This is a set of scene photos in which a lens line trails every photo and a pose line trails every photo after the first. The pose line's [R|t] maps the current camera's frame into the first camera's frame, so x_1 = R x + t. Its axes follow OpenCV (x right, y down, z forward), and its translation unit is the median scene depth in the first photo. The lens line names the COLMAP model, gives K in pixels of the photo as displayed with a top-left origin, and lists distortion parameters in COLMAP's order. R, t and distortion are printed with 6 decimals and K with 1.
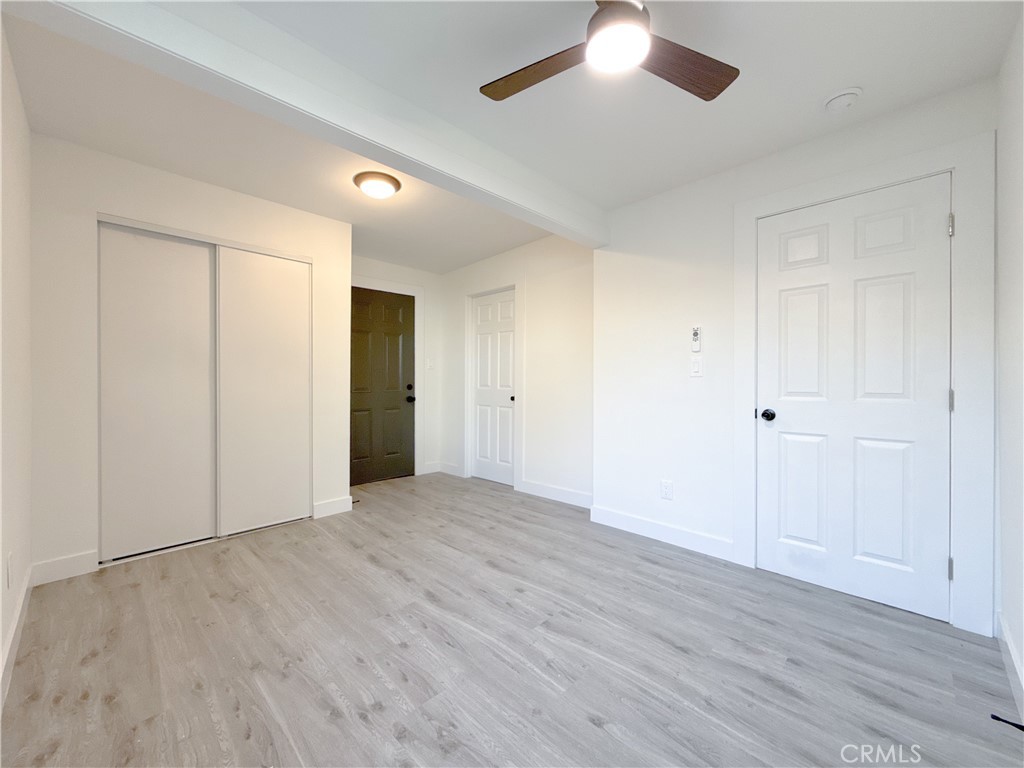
lens RADIAL K [[408.2, 0, 516.6], [0, 408.2, 381.4], [0, 0, 1]] dist [0.000586, -0.000265]
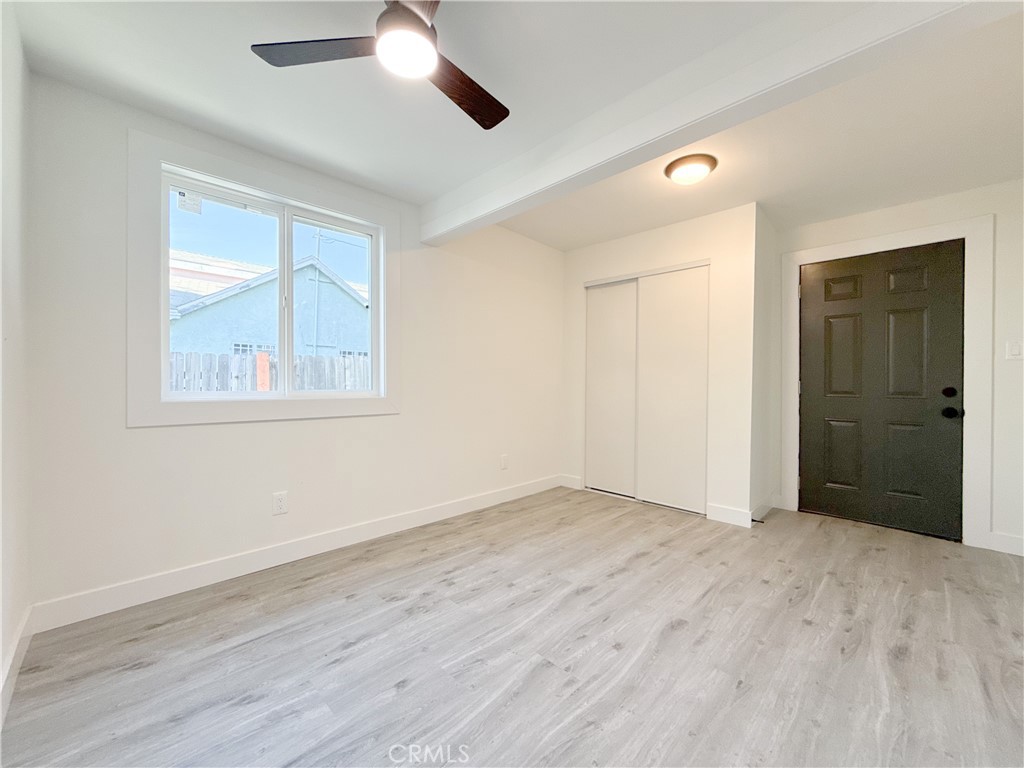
lens RADIAL K [[408.2, 0, 504.1], [0, 408.2, 385.1], [0, 0, 1]] dist [0.000586, -0.000265]
pose [[-0.030556, 0.007555, -0.999505, 0.721499], [-0.007106, 0.999945, 0.007776, 0.006794], [0.999508, 0.007340, -0.030501, 0.731634]]
